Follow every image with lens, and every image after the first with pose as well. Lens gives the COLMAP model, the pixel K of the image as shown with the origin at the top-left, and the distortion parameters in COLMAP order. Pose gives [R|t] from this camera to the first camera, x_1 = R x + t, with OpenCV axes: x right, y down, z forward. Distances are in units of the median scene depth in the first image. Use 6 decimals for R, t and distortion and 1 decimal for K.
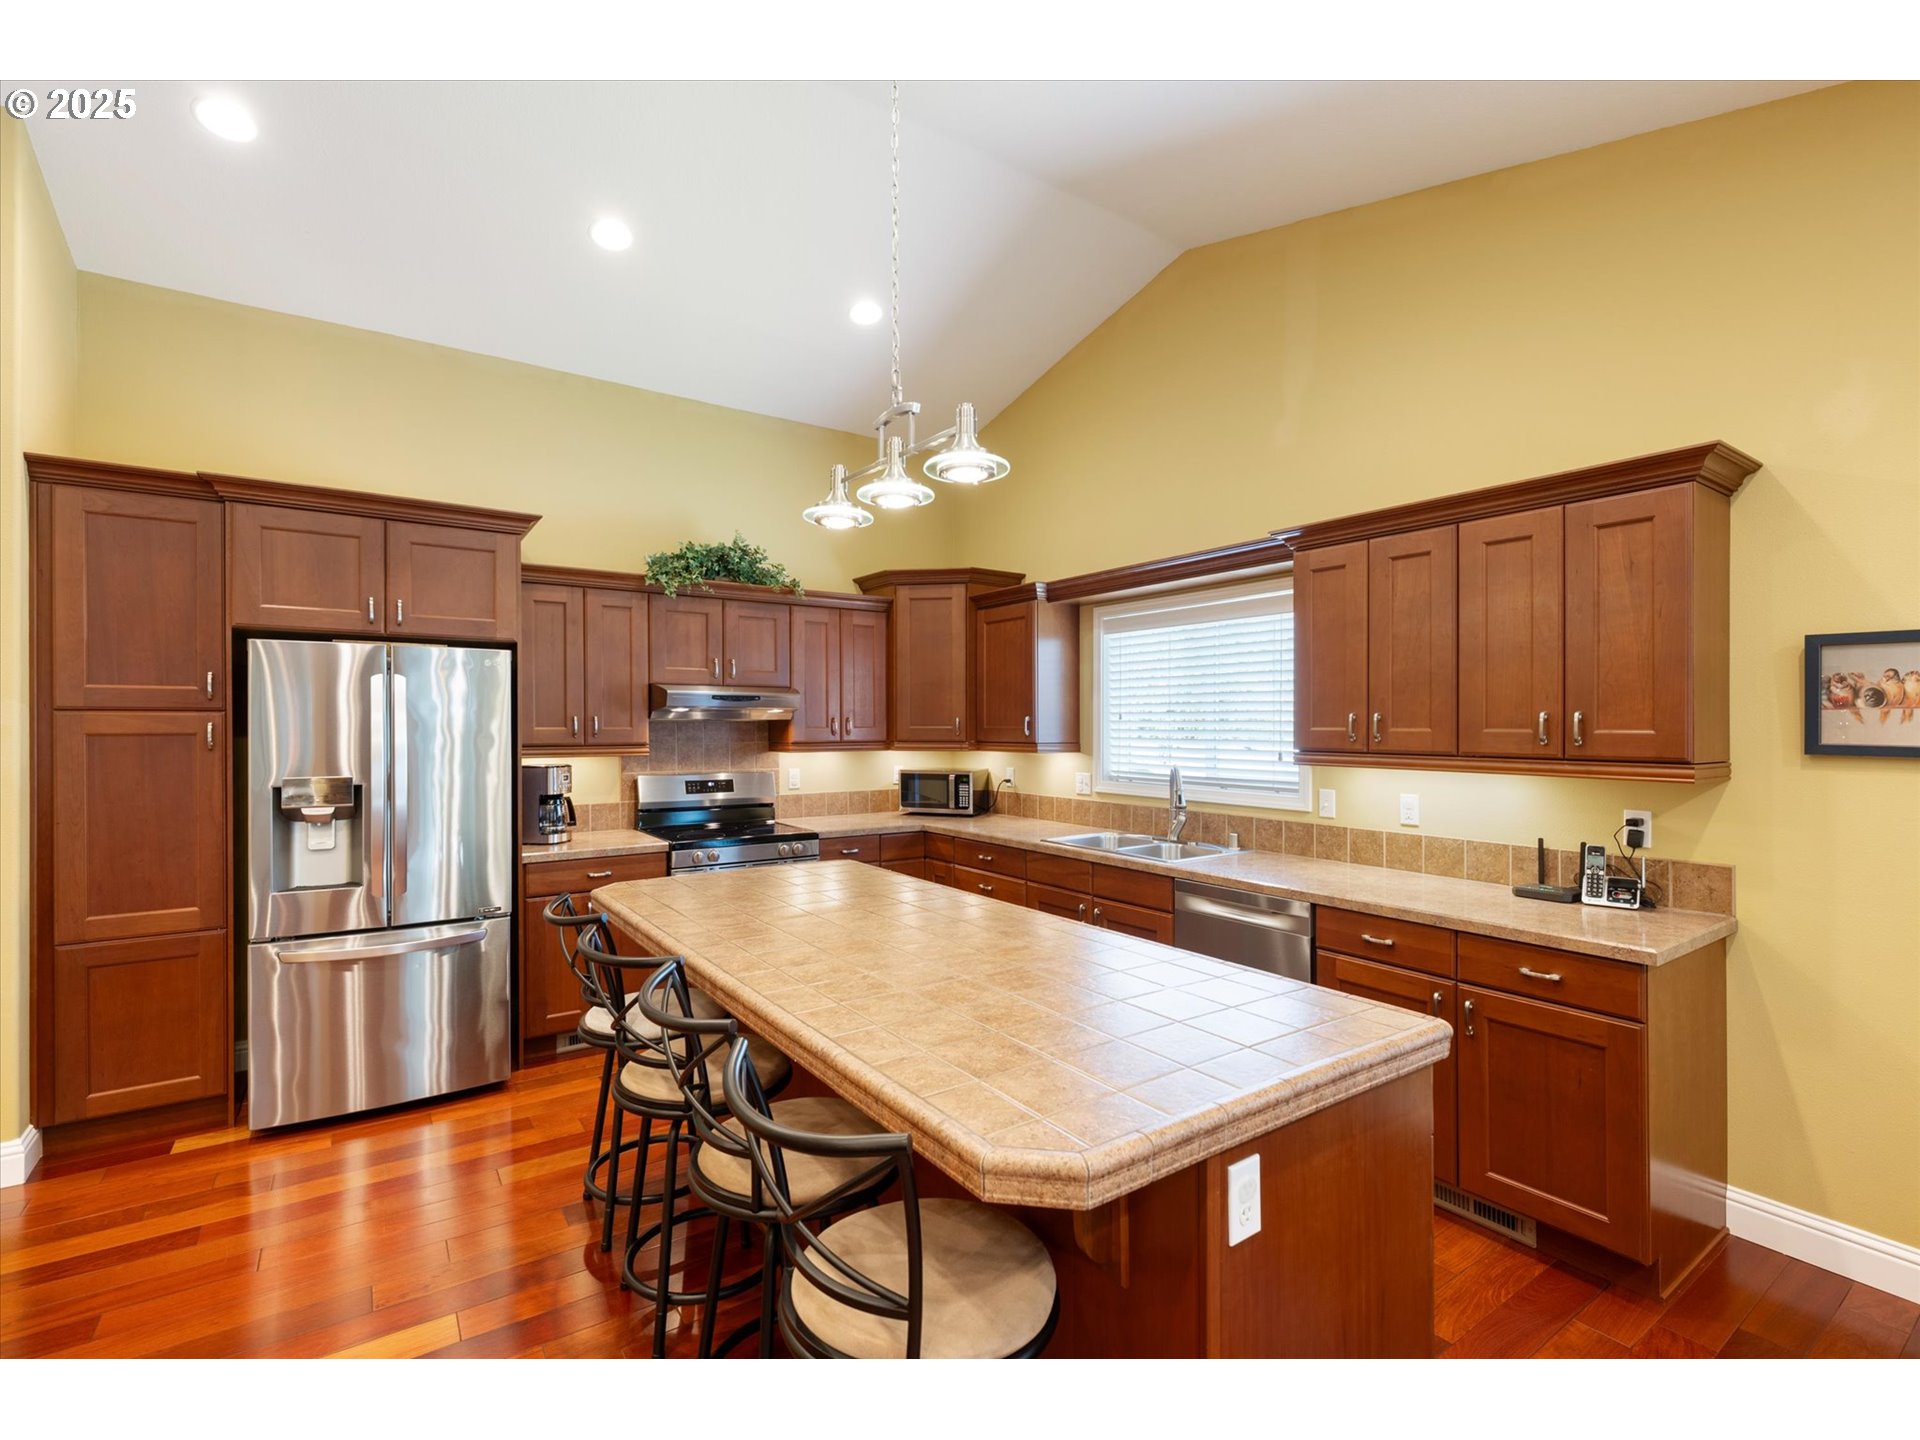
lens RADIAL K [[884.3, 0, 961.1], [0, 884.3, 721.6], [0, 0, 1]] dist [0.004073, 0.000328]
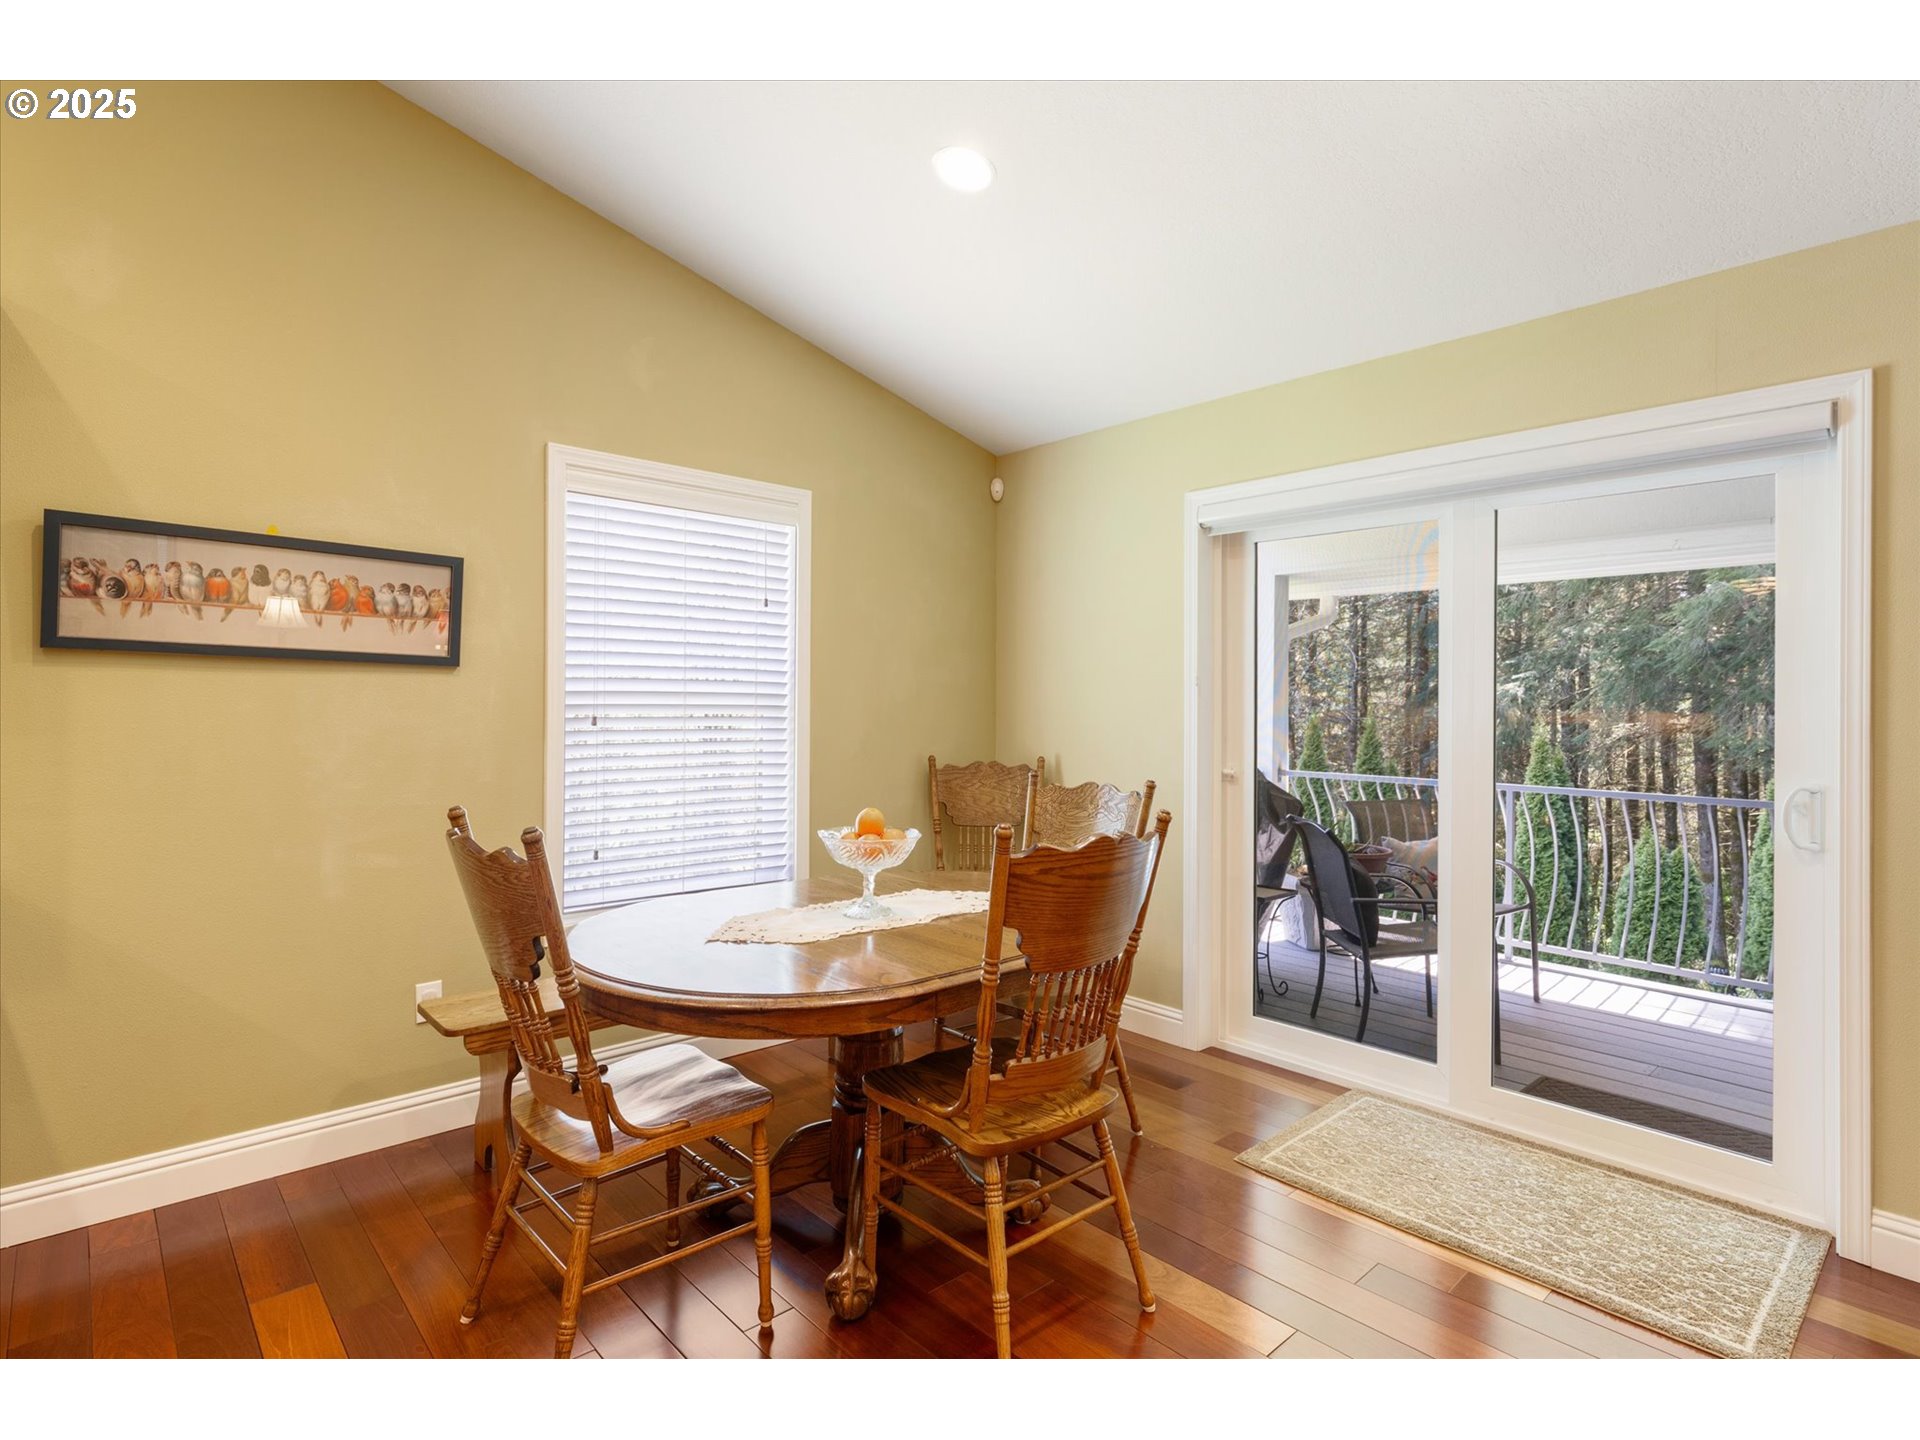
lens RADIAL K [[968.9, 0, 954.4], [0, 968.9, 692.3], [0, 0, 1]] dist [0.001197, -0.000323]
pose [[-0.122580, 0.010428, 0.992404, -0.070883], [-0.012438, 0.999850, -0.012042, 0.065579], [-0.992381, -0.013820, -0.122432, 0.193905]]
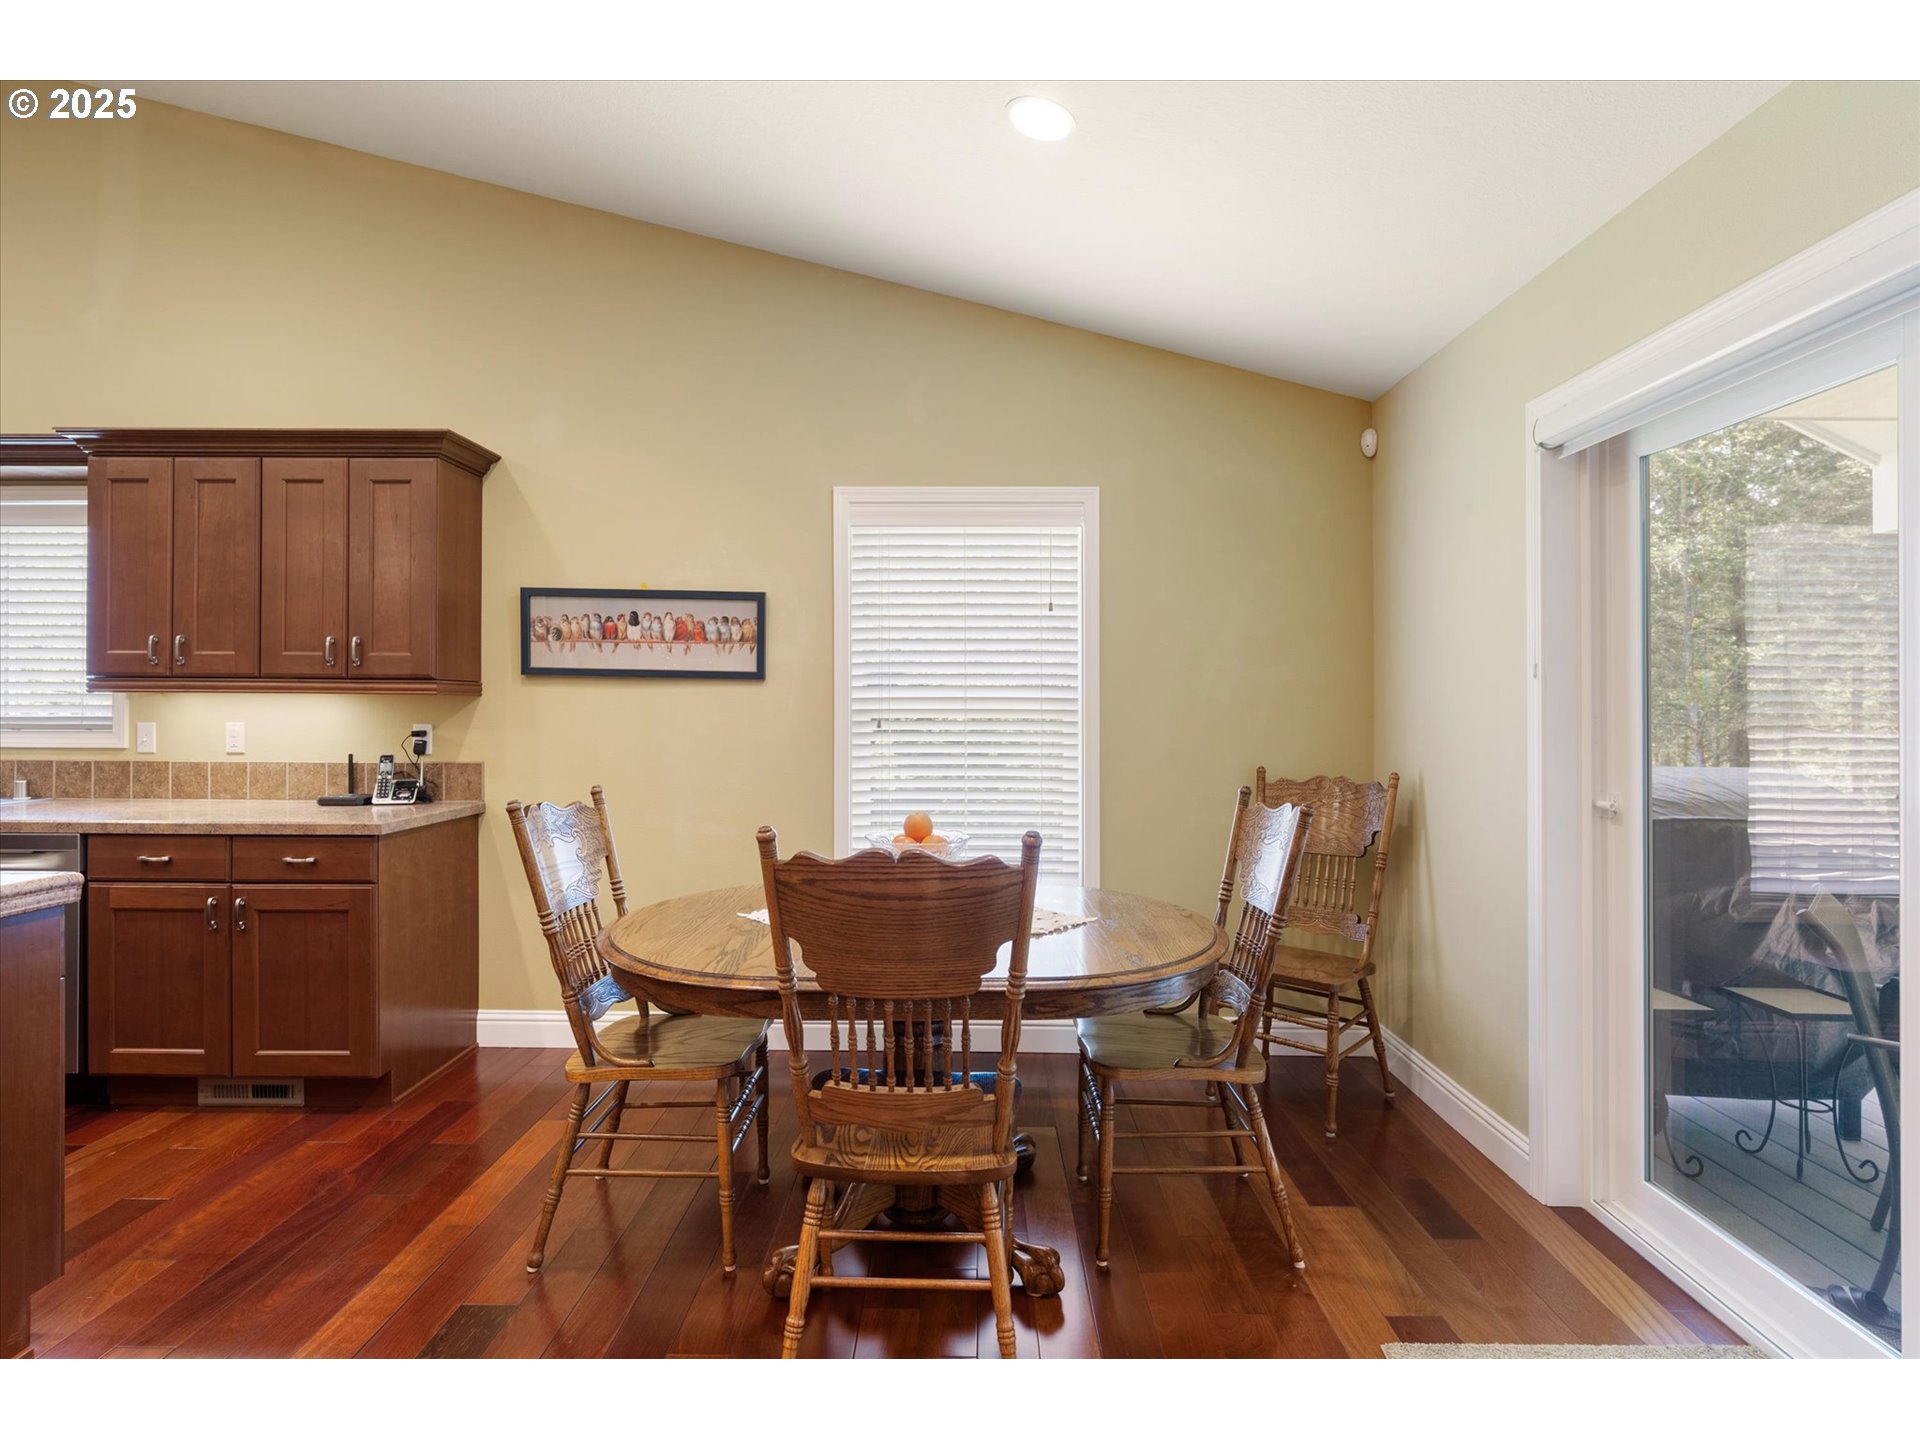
lens RADIAL K [[959.1, 0, 948.8], [0, 959.1, 703.1], [0, 0, 1]] dist [0.001566, -0.000710]
pose [[0.590571, 0.005815, 0.806965, 0.120573], [-0.005329, 0.999980, -0.003306, 0.067011], [-0.806968, -0.002348, 0.590590, -0.330295]]
